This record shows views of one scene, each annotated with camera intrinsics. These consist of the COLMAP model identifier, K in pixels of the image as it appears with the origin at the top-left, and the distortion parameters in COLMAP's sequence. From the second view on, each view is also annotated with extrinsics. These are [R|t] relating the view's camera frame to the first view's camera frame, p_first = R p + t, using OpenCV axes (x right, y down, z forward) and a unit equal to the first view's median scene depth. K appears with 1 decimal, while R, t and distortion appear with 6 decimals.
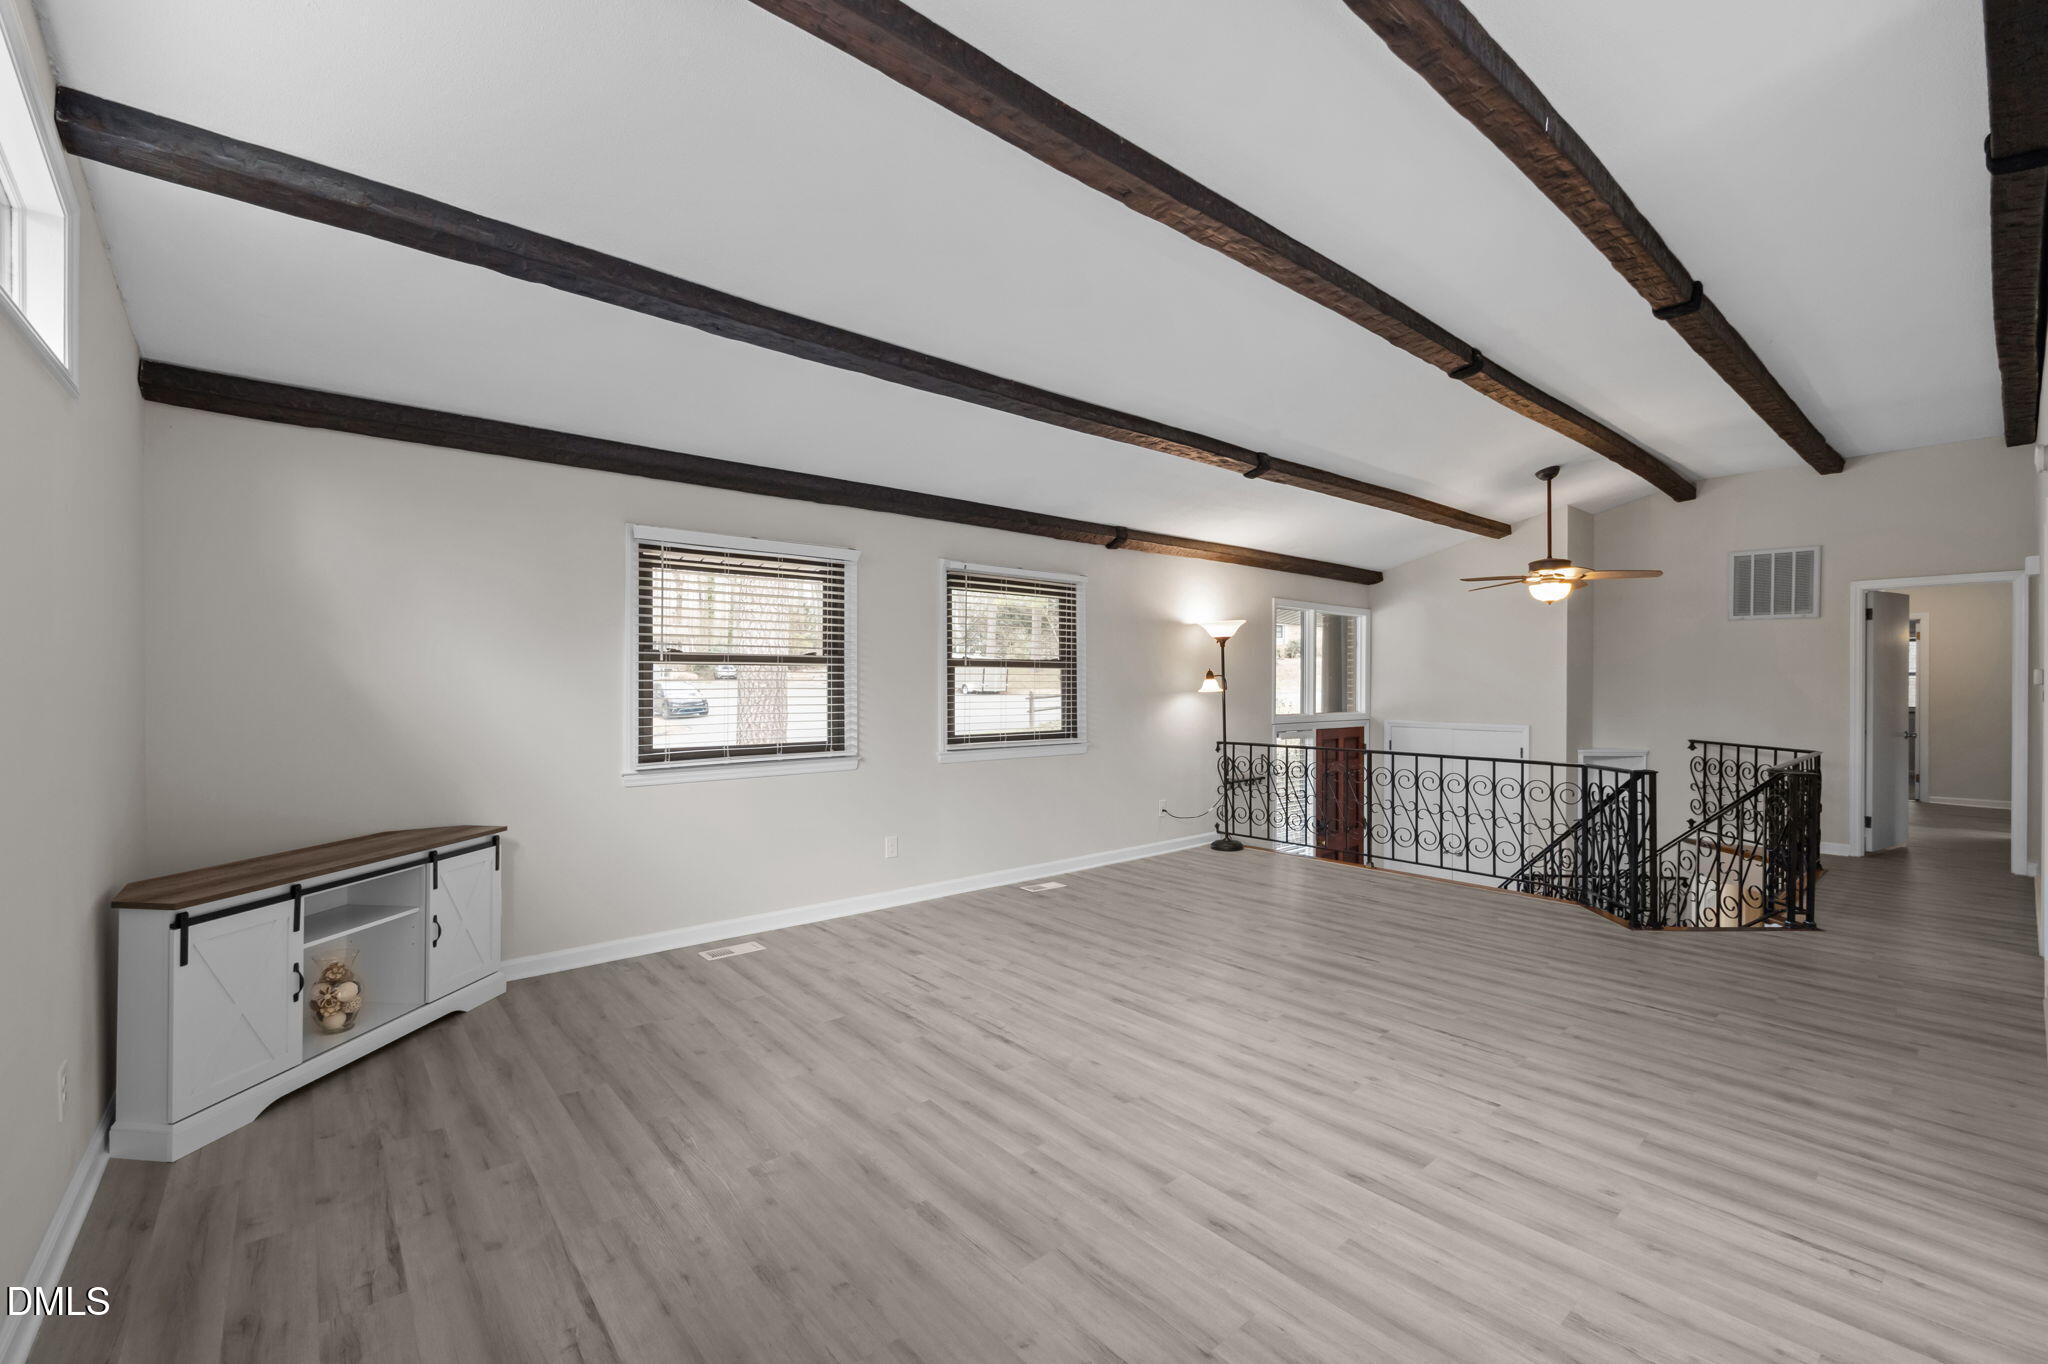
lens RADIAL K [[858.9, 0, 1018.2], [0, 858.9, 676.9], [0, 0, 1]] dist [-0.001580, -0.000453]
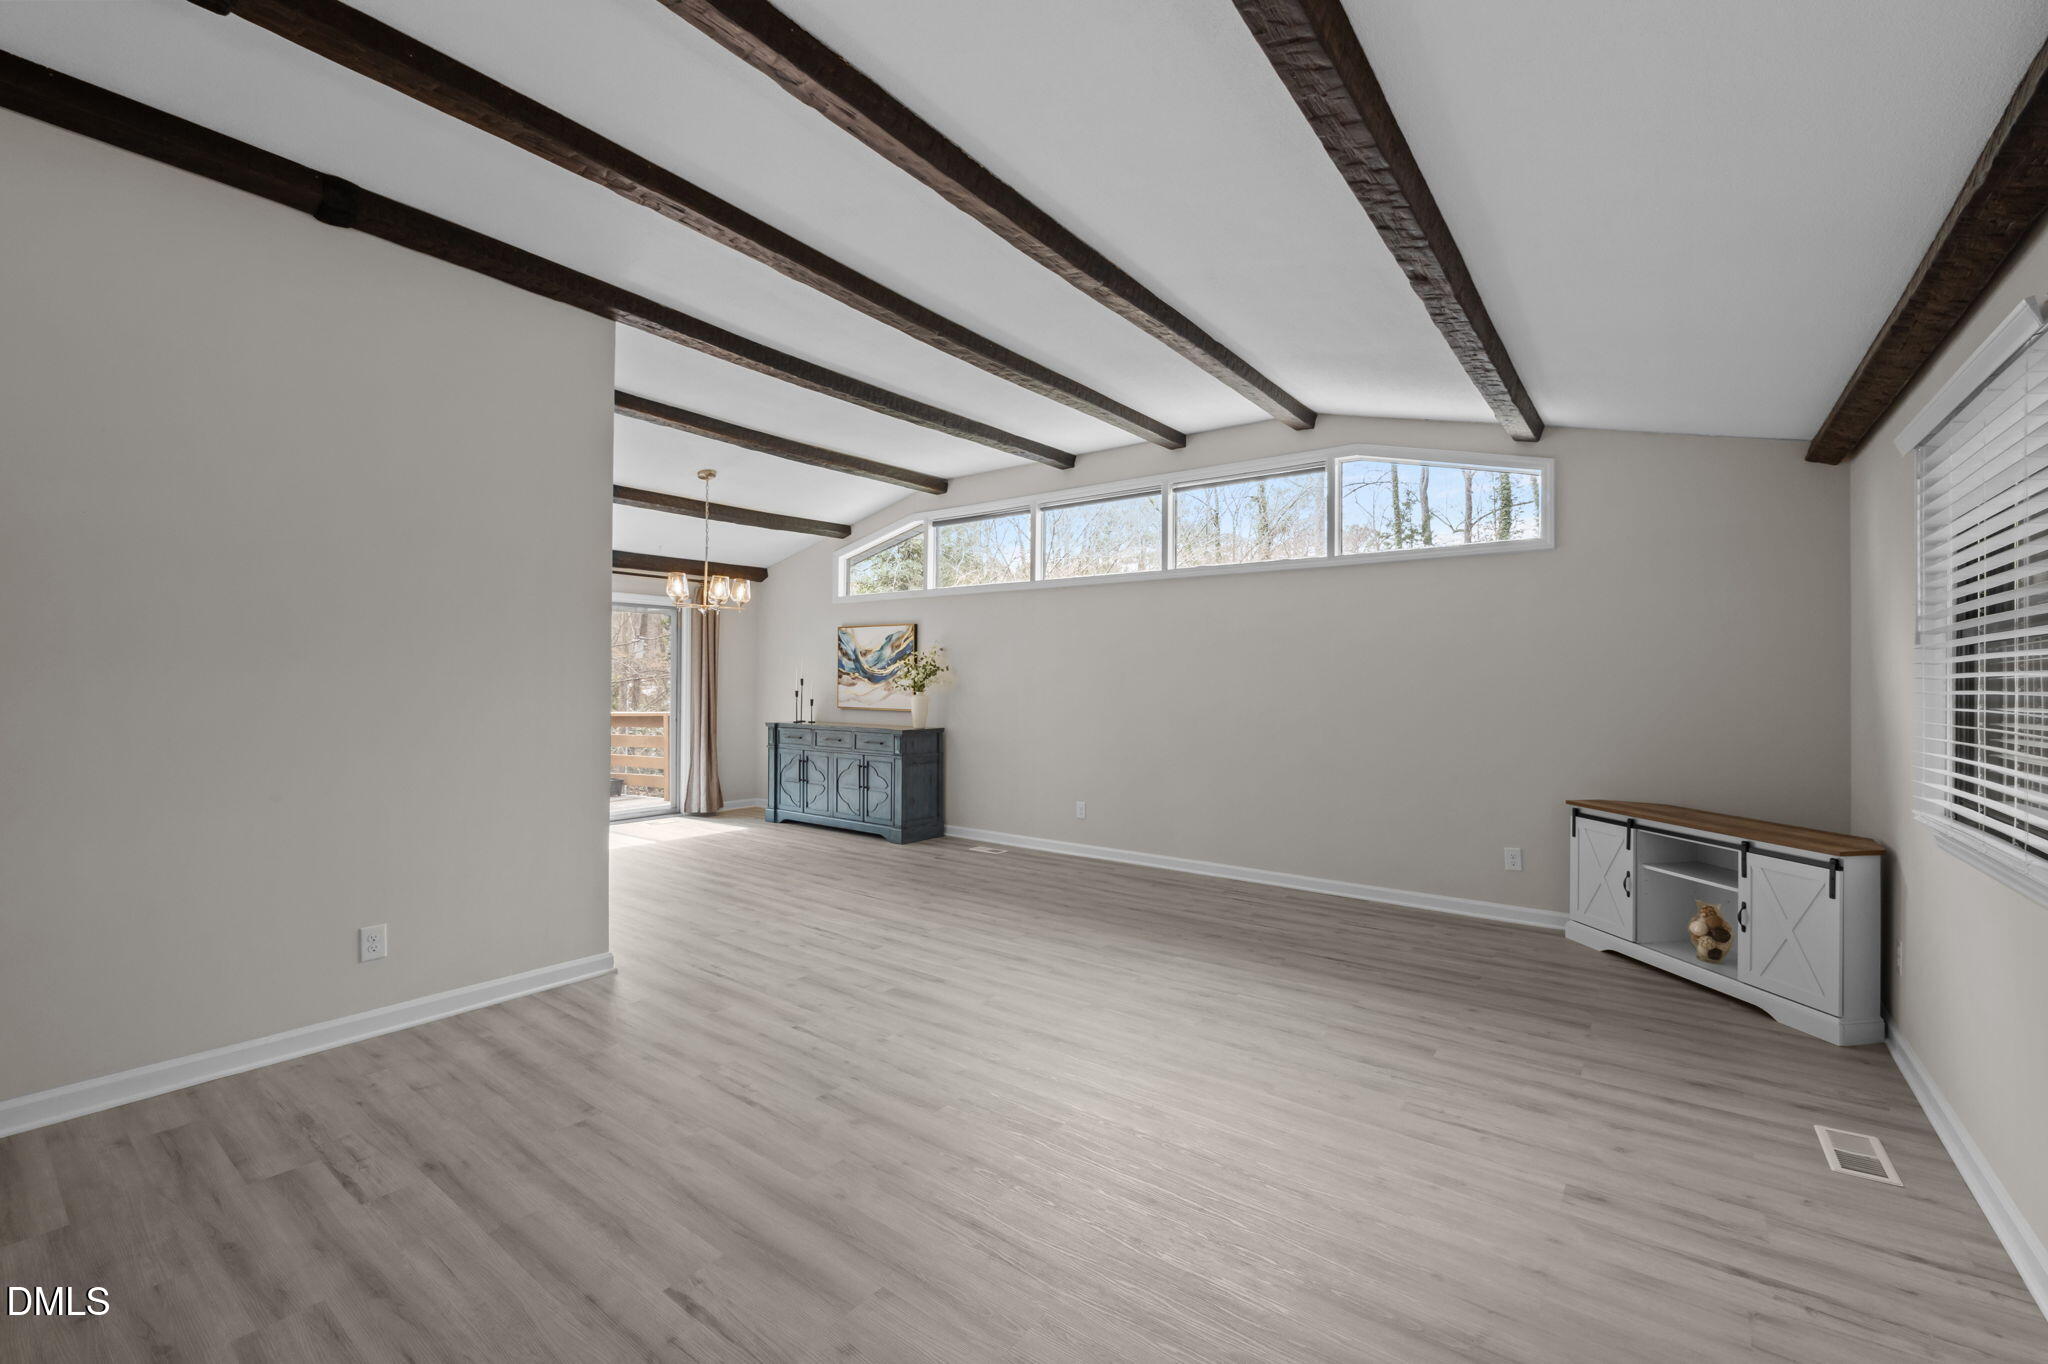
lens RADIAL K [[858.9, 0, 1018.2], [0, 858.9, 676.9], [0, 0, 1]] dist [-0.001580, -0.000453]
pose [[-0.976564, -0.007144, -0.215111, 0.430255], [-0.004083, 0.999884, -0.014669, 0.020492], [0.215190, -0.013447, -0.976480, 1.879616]]
